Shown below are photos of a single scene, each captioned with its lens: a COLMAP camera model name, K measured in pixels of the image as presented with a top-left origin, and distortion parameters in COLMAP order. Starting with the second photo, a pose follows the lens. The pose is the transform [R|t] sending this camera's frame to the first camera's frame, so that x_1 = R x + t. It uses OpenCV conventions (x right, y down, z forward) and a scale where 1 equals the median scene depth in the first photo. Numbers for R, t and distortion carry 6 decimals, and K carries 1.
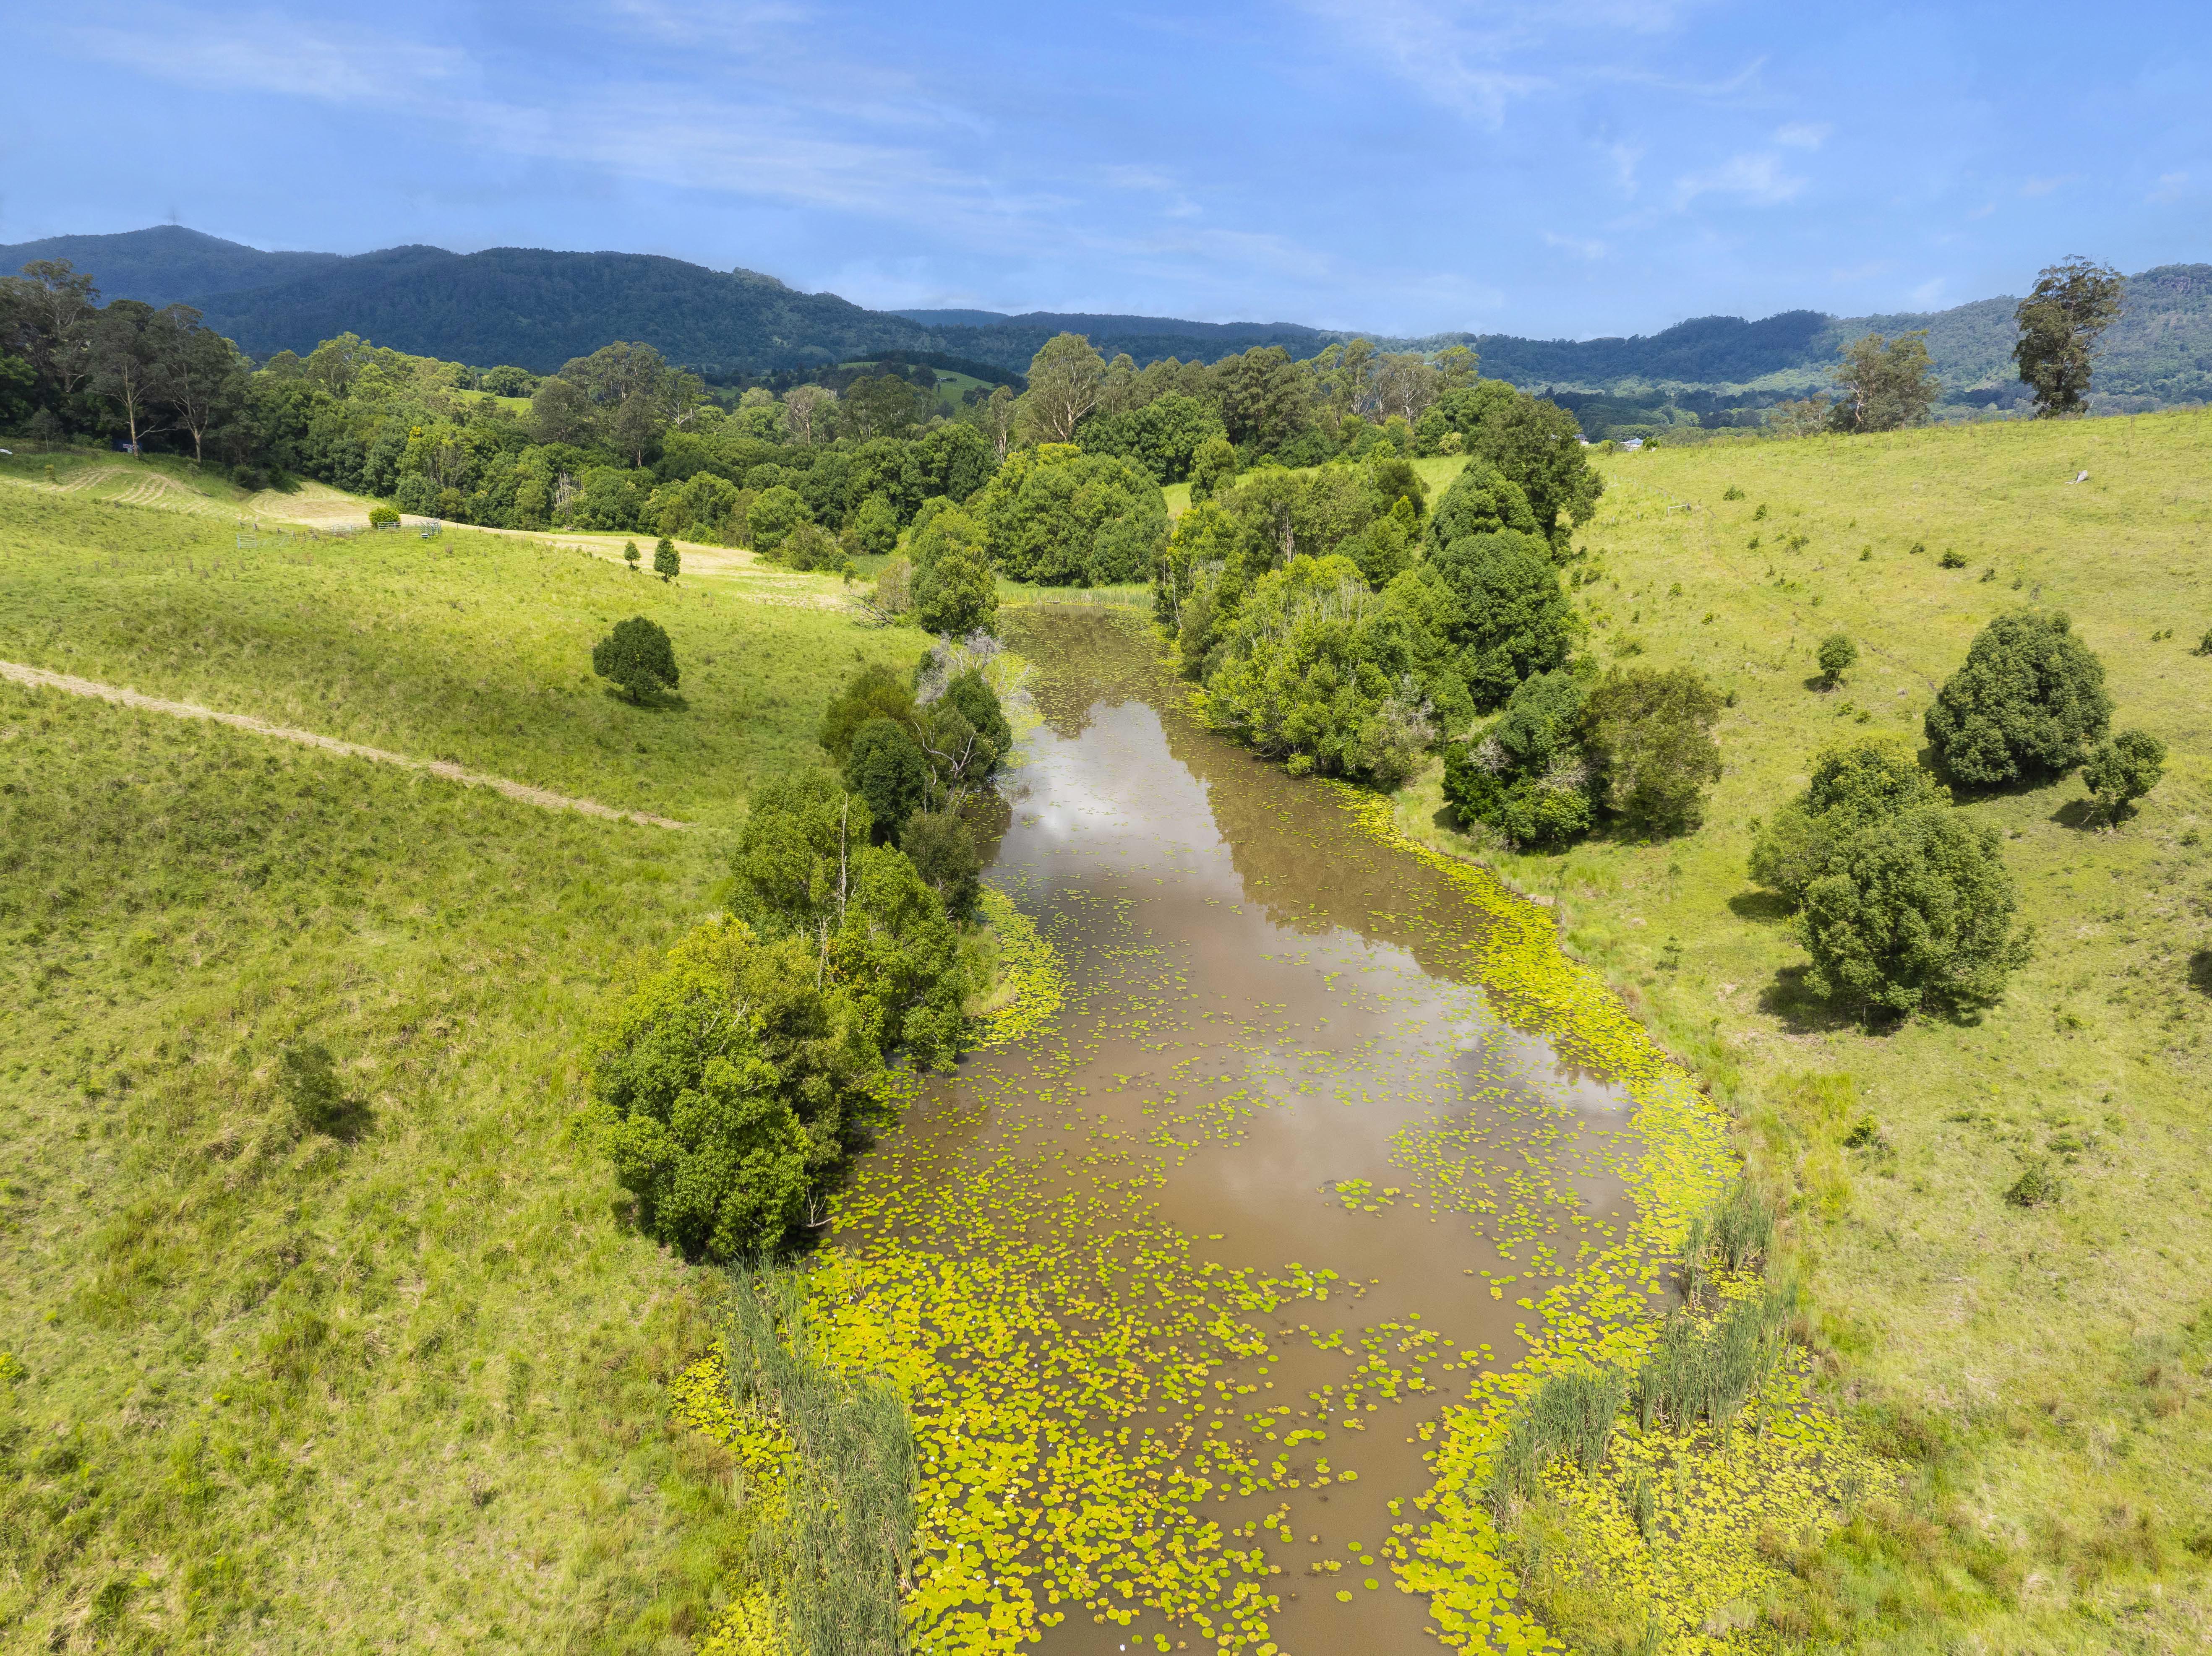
lens RADIAL K [[1553.1, 0, 1109.8], [0, 1553.1, 825.7], [0, 0, 1]] dist [-0.035726, -0.007050]
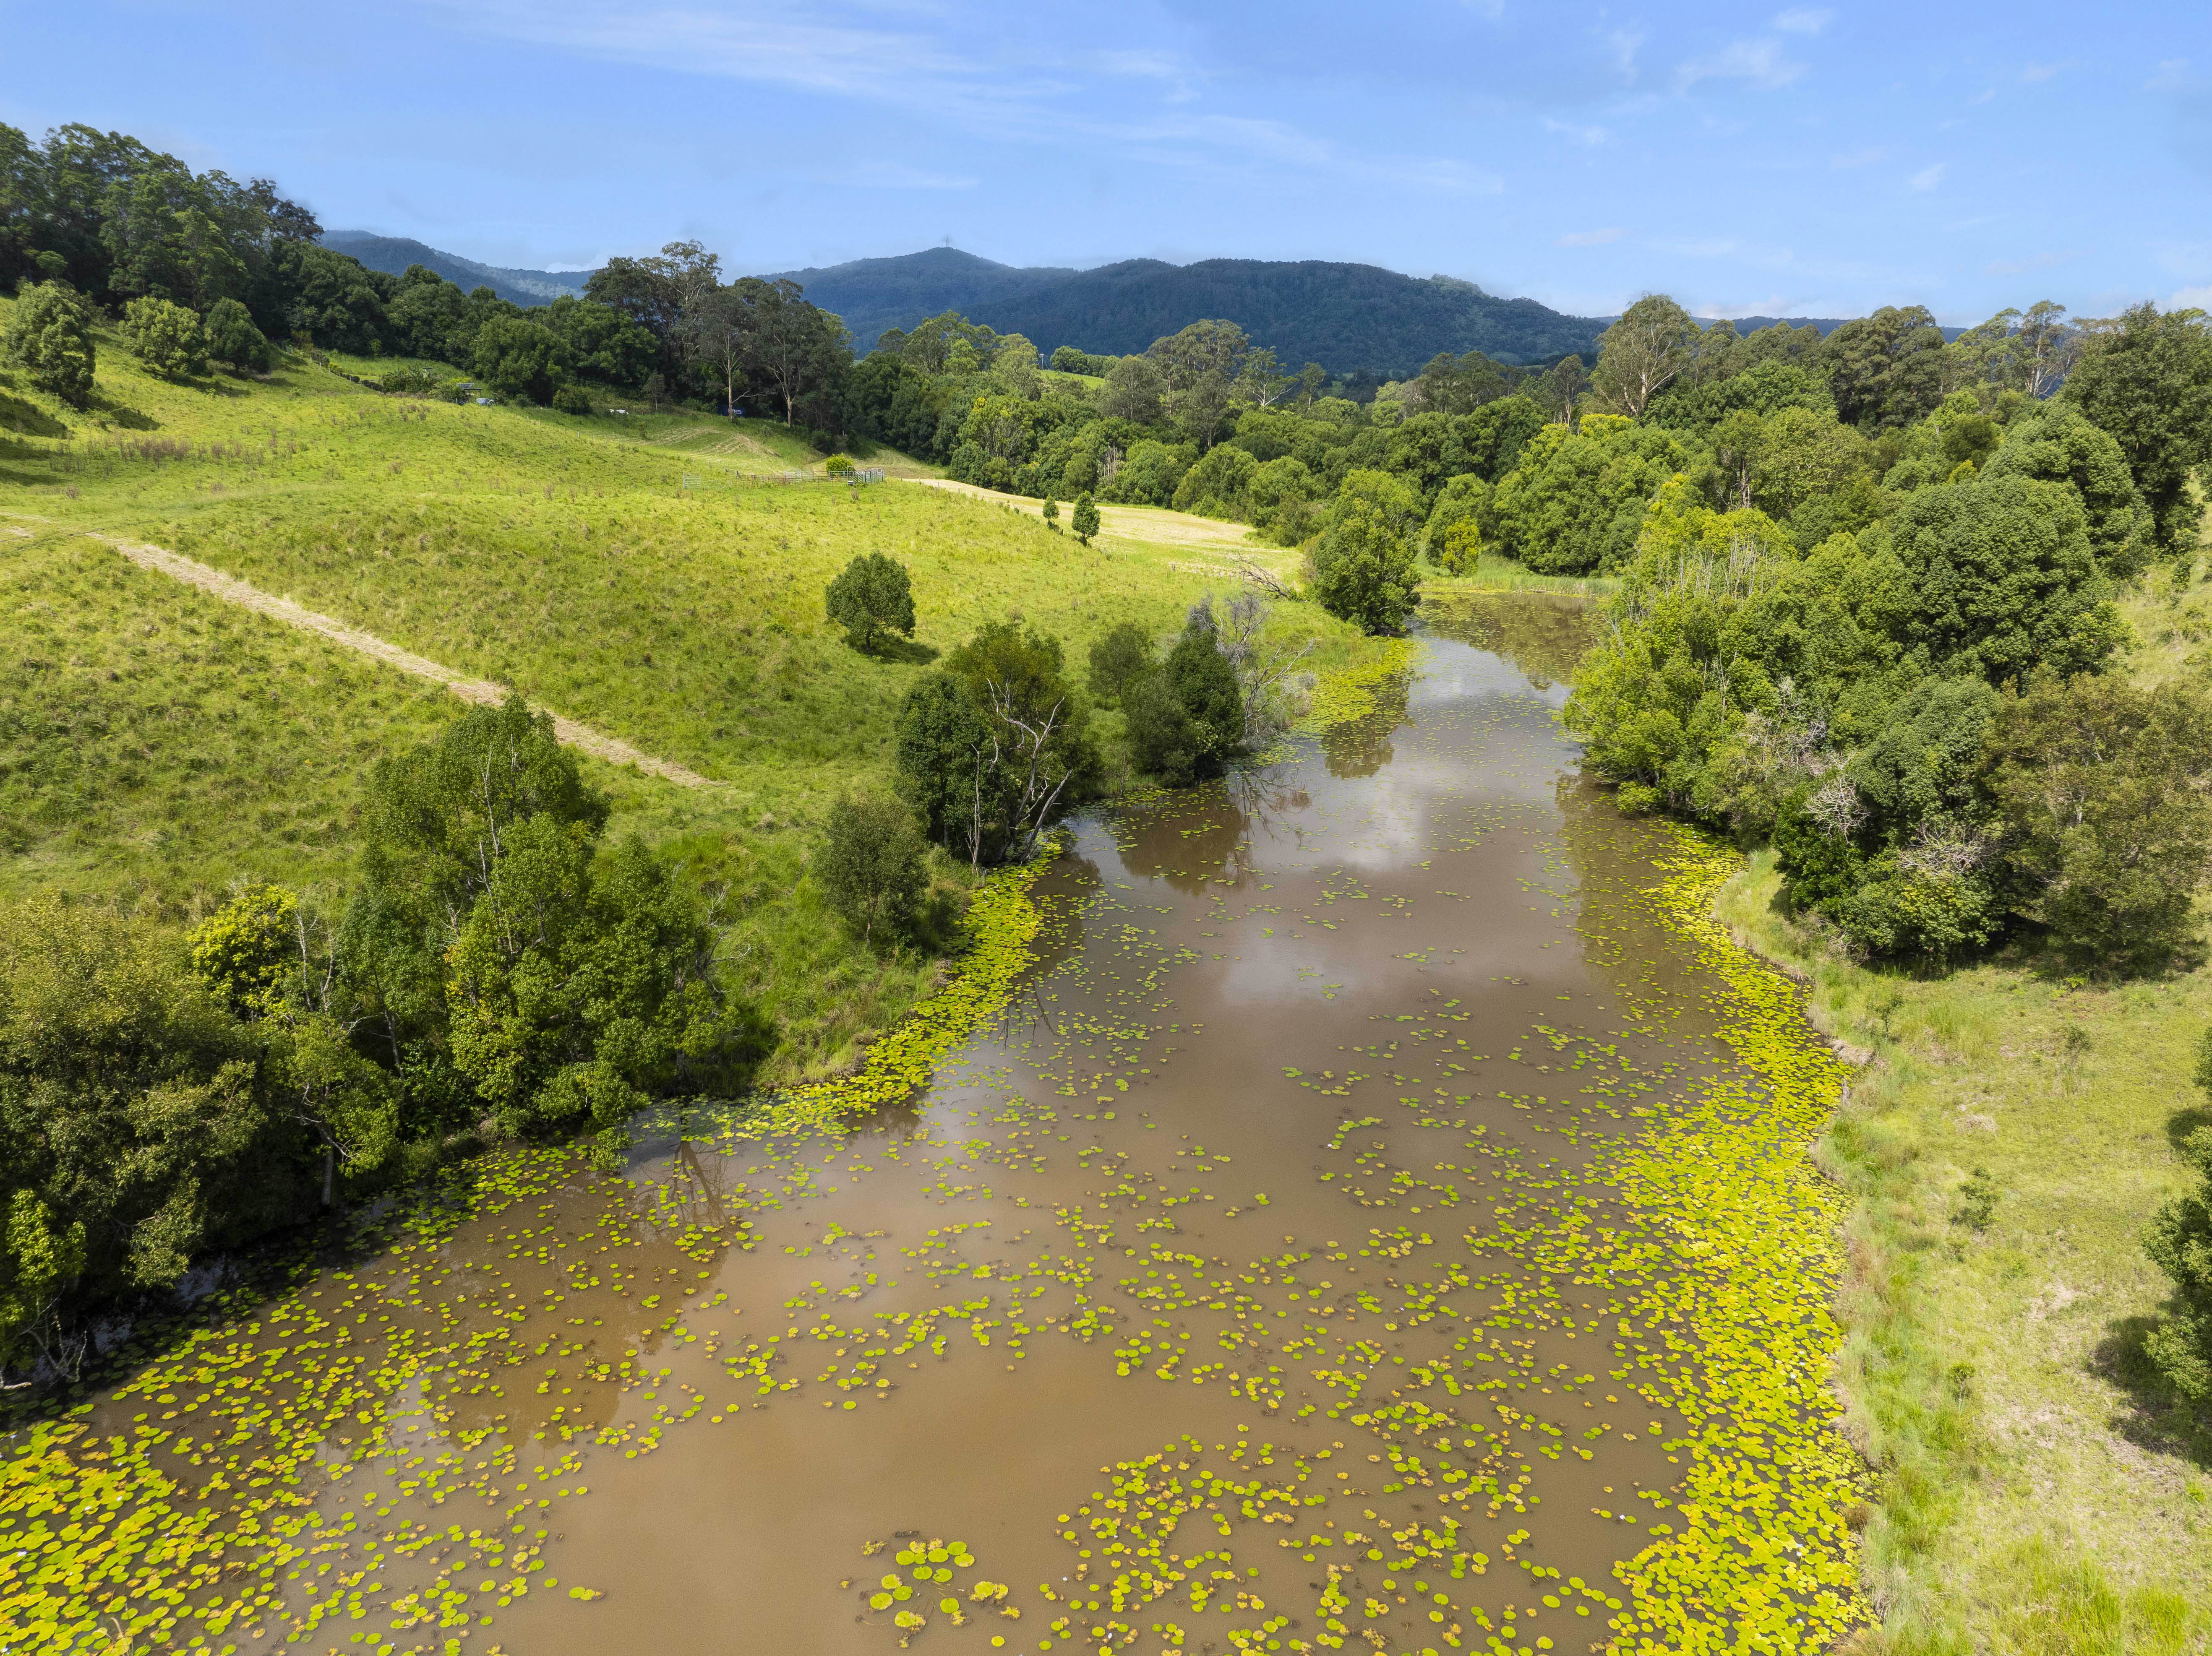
lens RADIAL K [[1553.1, 0, 1096.2], [0, 1553.1, 827.4], [0, 0, 1]] dist [-0.035726, -0.007050]
pose [[0.908873, 0.110967, -0.402041, 0.086248], [-0.112153, 0.993476, 0.020672, -0.006152], [0.401712, 0.026302, 0.915388, 0.121118]]
